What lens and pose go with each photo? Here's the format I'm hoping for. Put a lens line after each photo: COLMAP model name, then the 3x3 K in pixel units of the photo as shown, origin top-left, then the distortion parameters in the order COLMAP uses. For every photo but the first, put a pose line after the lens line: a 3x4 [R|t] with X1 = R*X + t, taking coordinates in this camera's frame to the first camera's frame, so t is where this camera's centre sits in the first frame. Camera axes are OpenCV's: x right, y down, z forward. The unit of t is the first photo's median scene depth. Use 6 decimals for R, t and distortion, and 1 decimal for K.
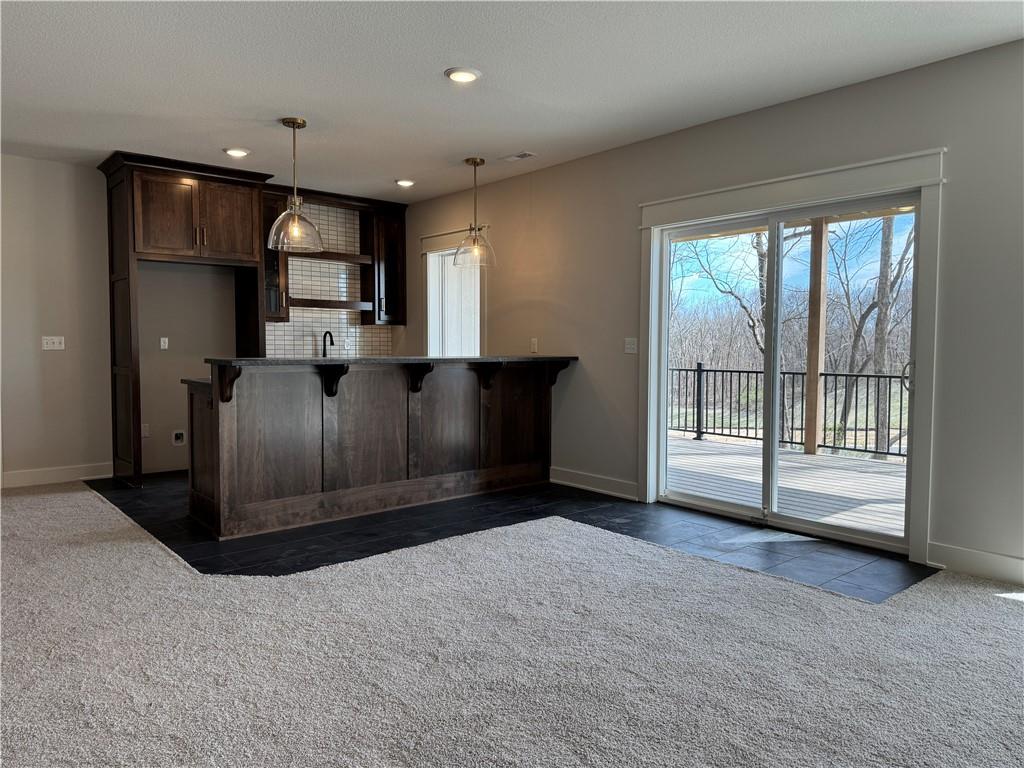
lens RADIAL K [[723.2, 0, 506.1], [0, 723.2, 381.3], [0, 0, 1]] dist [0.108200, -0.175730]
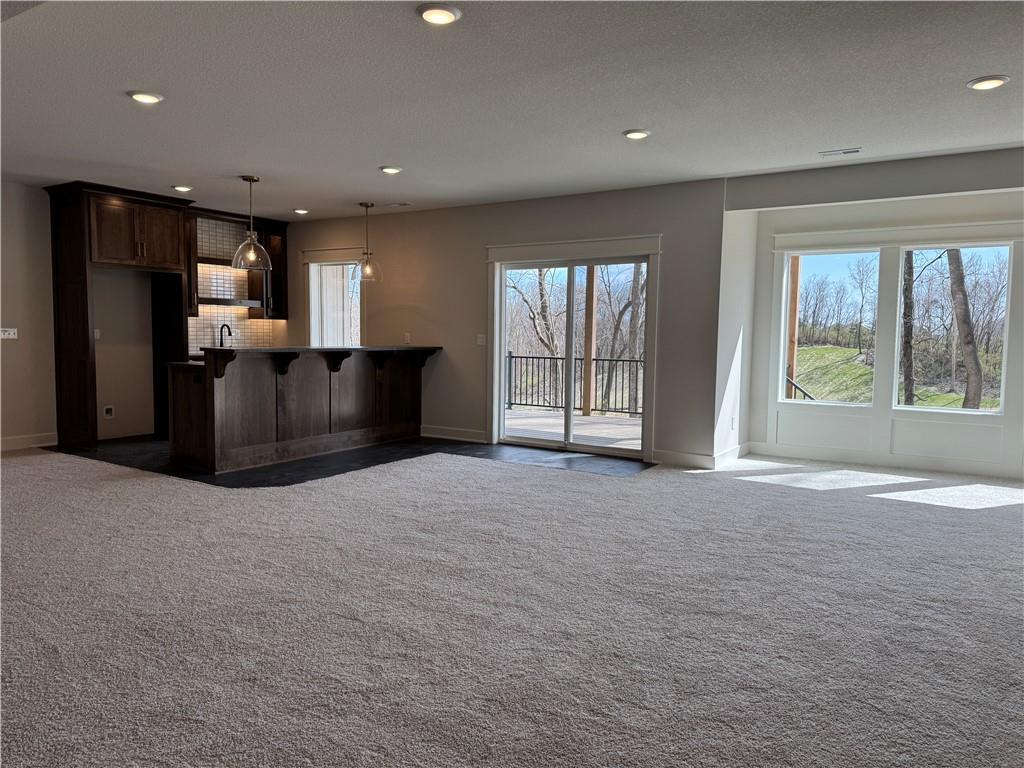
lens RADIAL K [[713.8, 0, 511.7], [0, 713.8, 387.1], [0, 0, 1]] dist [0.103069, -0.127917]
pose [[0.955050, -0.013440, 0.296139, -0.176715], [0.005673, 0.999617, 0.027072, 0.007583], [-0.296389, -0.024175, 0.954761, -0.367322]]
